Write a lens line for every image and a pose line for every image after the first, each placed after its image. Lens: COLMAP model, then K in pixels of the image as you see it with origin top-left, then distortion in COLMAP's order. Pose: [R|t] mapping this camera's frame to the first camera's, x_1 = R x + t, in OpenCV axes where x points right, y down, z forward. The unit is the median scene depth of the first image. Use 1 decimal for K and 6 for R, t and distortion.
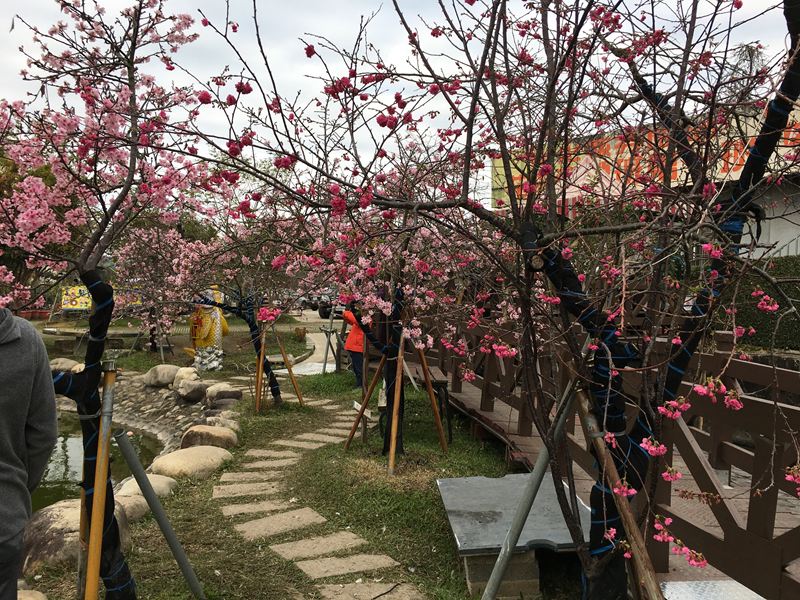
lens RADIAL K [[666.1, 0, 399.2], [0, 666.1, 300.9], [0, 0, 1]] dist [0.050412, -0.058472]
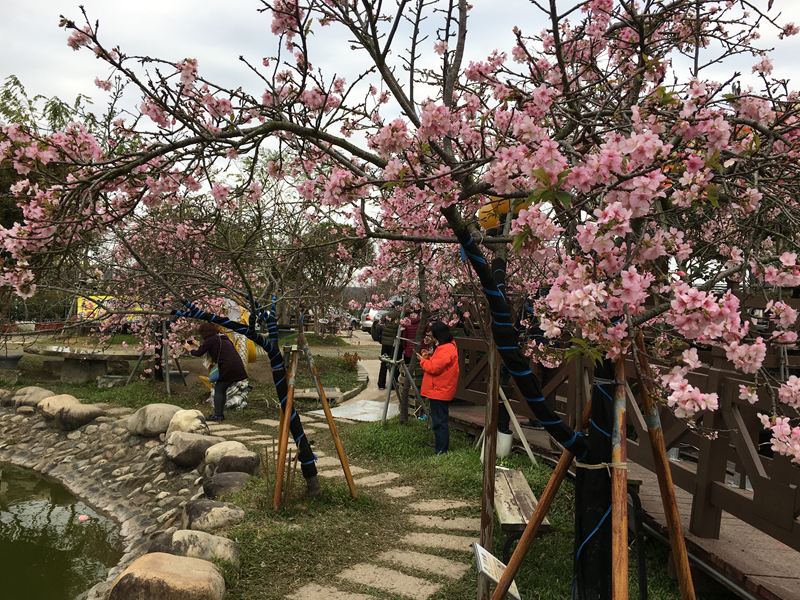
lens RADIAL K [[666.1, 0, 400.7], [0, 666.1, 300.2], [0, 0, 1]] dist [0.050412, -0.058472]
pose [[0.997148, 0.025689, -0.070969, -0.053396], [-0.028124, 0.999042, -0.033530, 0.003486], [0.070039, 0.035430, 0.996915, 0.330831]]
